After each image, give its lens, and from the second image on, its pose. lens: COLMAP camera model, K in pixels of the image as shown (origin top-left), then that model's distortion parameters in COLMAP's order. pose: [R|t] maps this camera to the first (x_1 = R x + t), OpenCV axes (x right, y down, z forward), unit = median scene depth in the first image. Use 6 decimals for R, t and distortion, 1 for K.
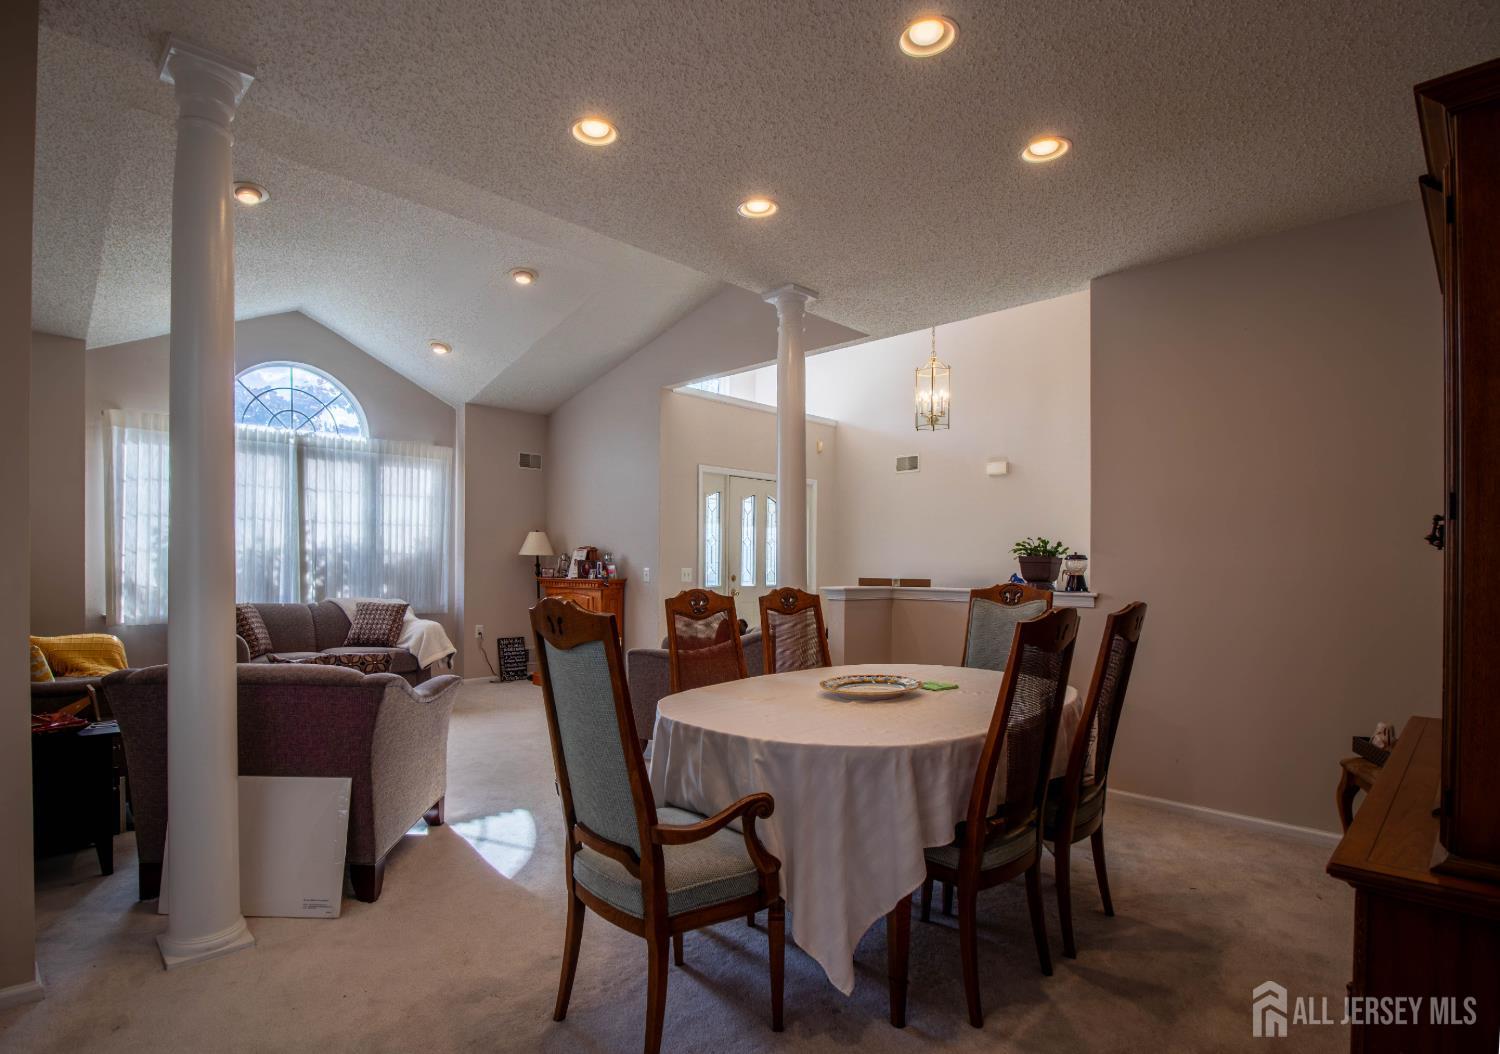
lens RADIAL K [[767.9, 0, 708.7], [0, 767.9, 549.2], [0, 0, 1]] dist [-0.002699, -0.000837]
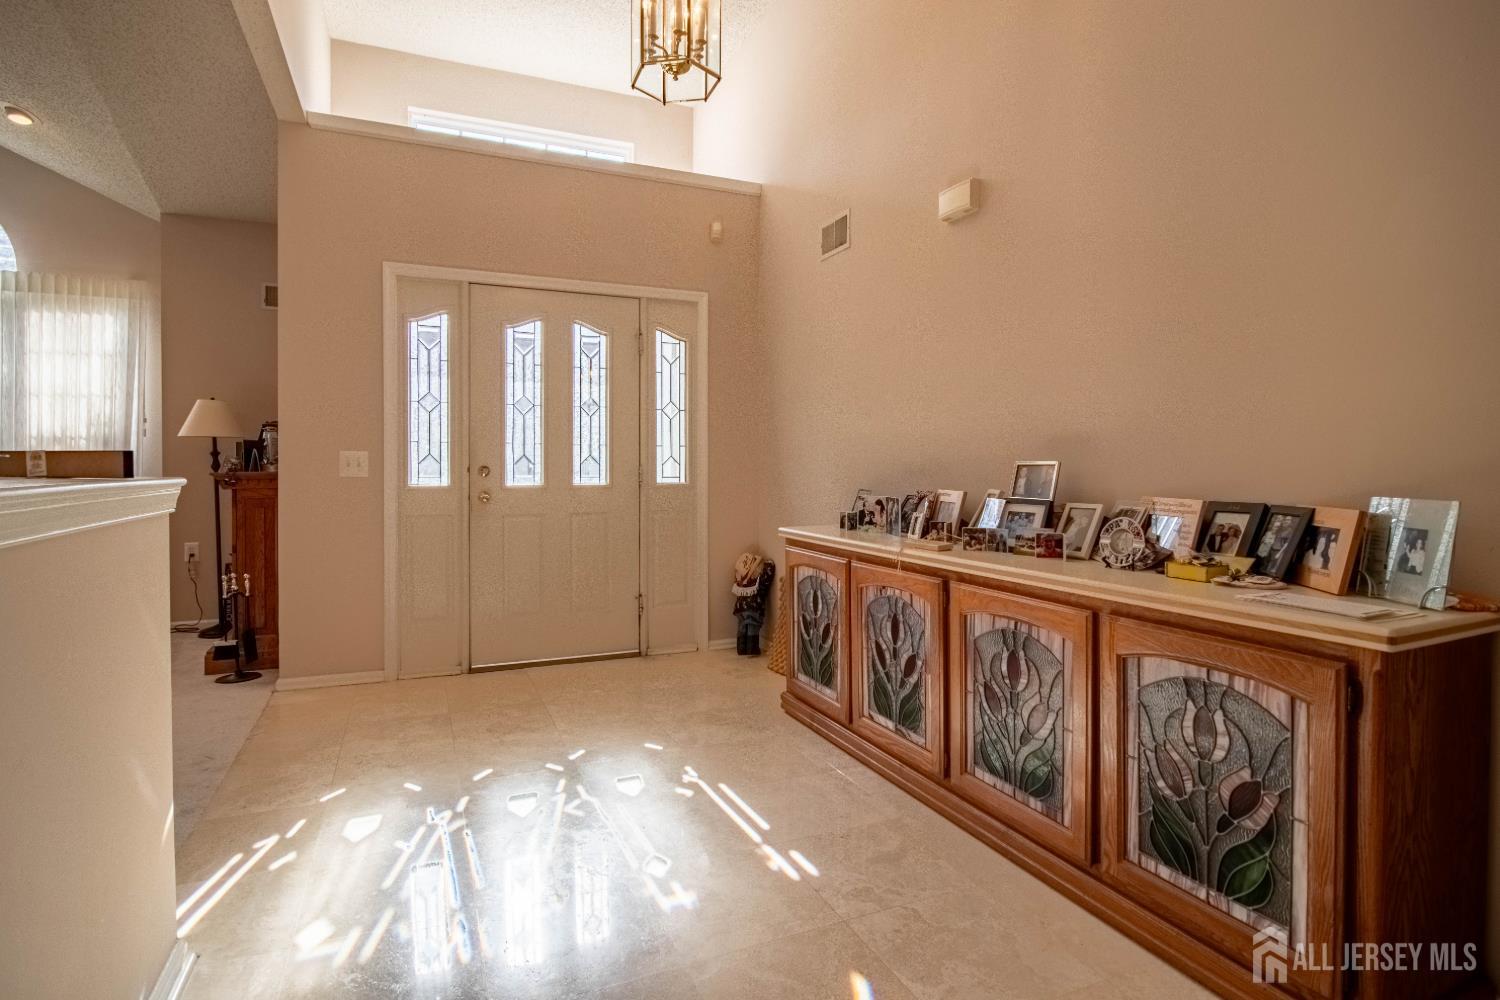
lens RADIAL K [[771.0, 0, 746.0], [0, 771.0, 462.5], [0, 0, 1]] dist [-0.001702, -0.001671]
pose [[0.932676, -0.009043, -0.360601, 0.432243], [0.012666, 0.999890, 0.007685, 0.031745], [0.360492, -0.011735, 0.932689, 0.593286]]
